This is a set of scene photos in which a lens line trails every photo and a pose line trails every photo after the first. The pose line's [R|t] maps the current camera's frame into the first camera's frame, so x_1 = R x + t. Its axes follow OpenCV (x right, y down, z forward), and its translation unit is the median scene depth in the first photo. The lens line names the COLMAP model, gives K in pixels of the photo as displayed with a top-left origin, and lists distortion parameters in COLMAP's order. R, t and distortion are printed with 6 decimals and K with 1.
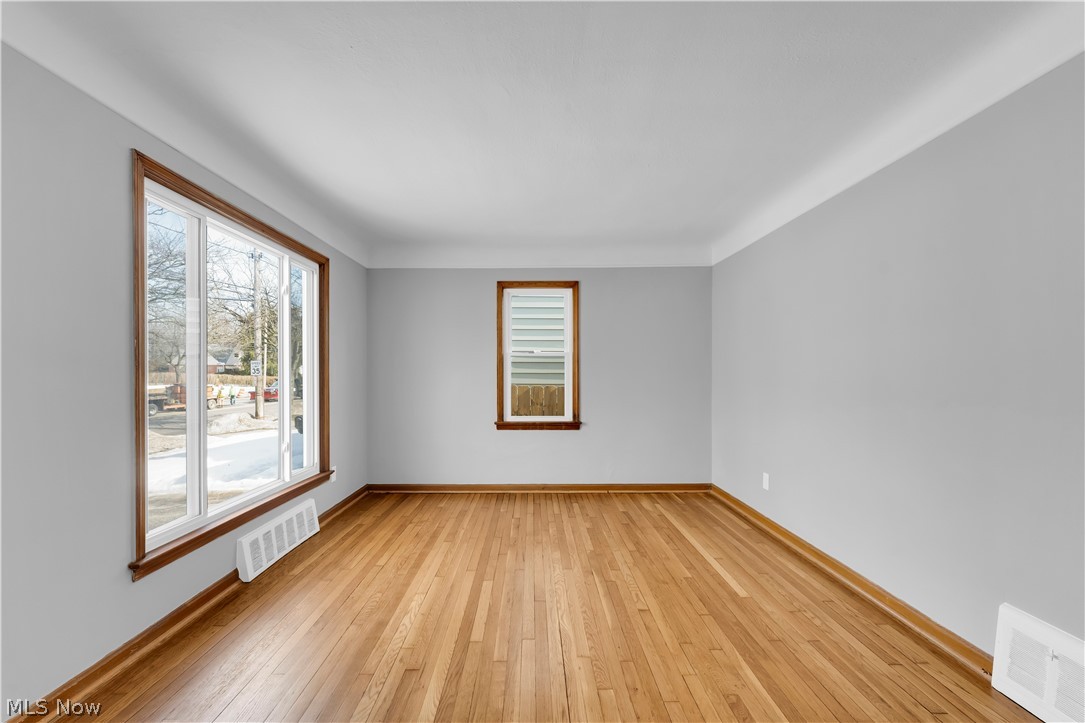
lens RADIAL K [[440.2, 0, 532.6], [0, 440.2, 368.7], [0, 0, 1]] dist [-0.003690, -0.000292]
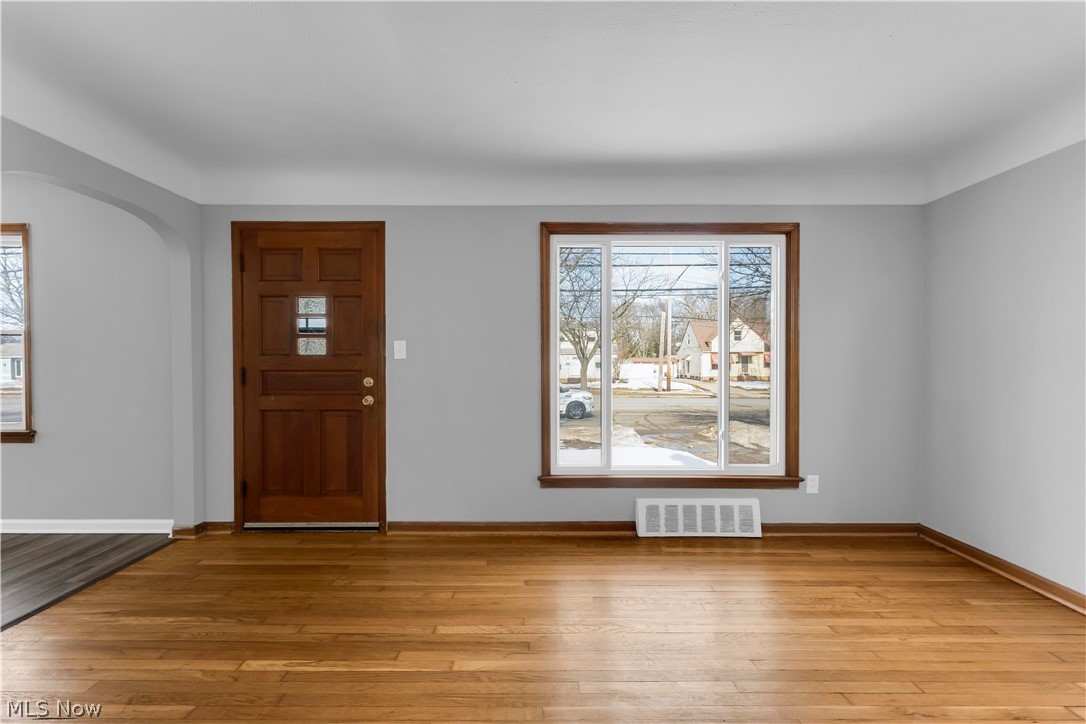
lens RADIAL K [[440.6, 0, 536.3], [0, 440.6, 368.0], [0, 0, 1]] dist [-0.003690, -0.000292]
pose [[-0.000966, 0.024122, -0.999709, 0.603045], [0.009753, 0.999662, 0.024112, -0.002177], [0.999952, -0.009727, -0.001201, 0.816431]]
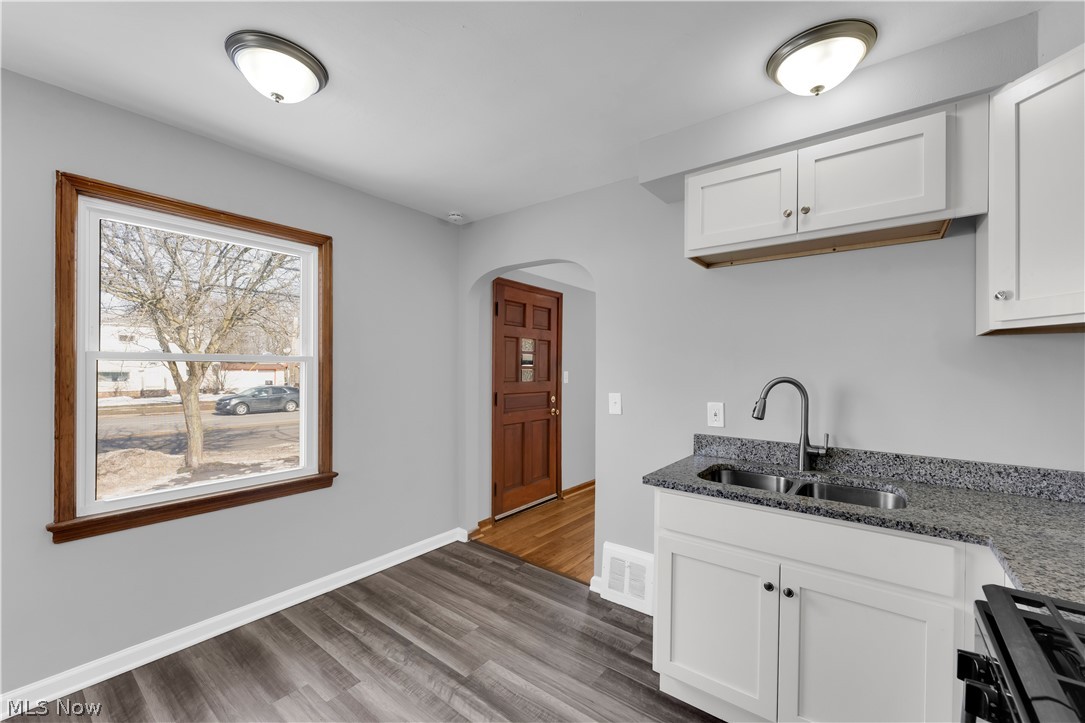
lens RADIAL K [[440.2, 0, 524.9], [0, 440.2, 371.7], [0, 0, 1]] dist [-0.003690, -0.000292]
pose [[0.780120, 0.007399, -0.625587, 0.399550], [-0.001957, 0.999954, 0.009386, -0.075226], [0.625627, -0.006098, 0.780098, -1.368681]]
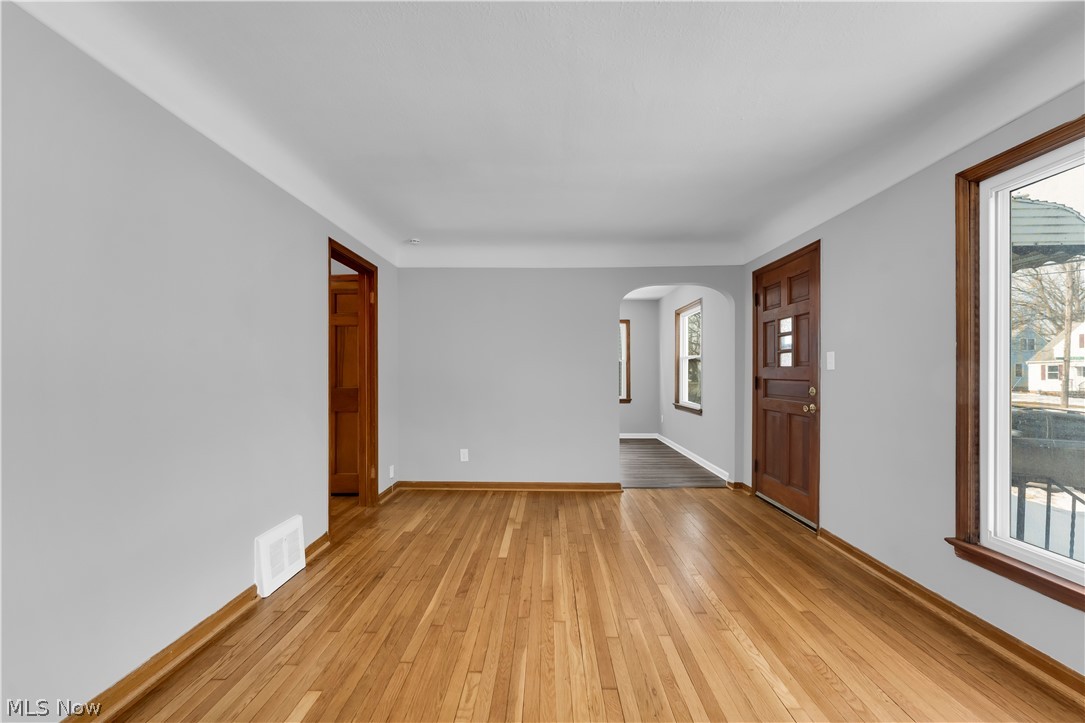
lens RADIAL K [[440.2, 0, 543.5], [0, 440.2, 370.8], [0, 0, 1]] dist [-0.003690, -0.000292]
pose [[-0.999948, -0.001935, 0.010009, 0.122674], [-0.002040, 0.999943, -0.010502, 0.018399], [-0.009988, -0.010522, -0.999895, 1.778188]]
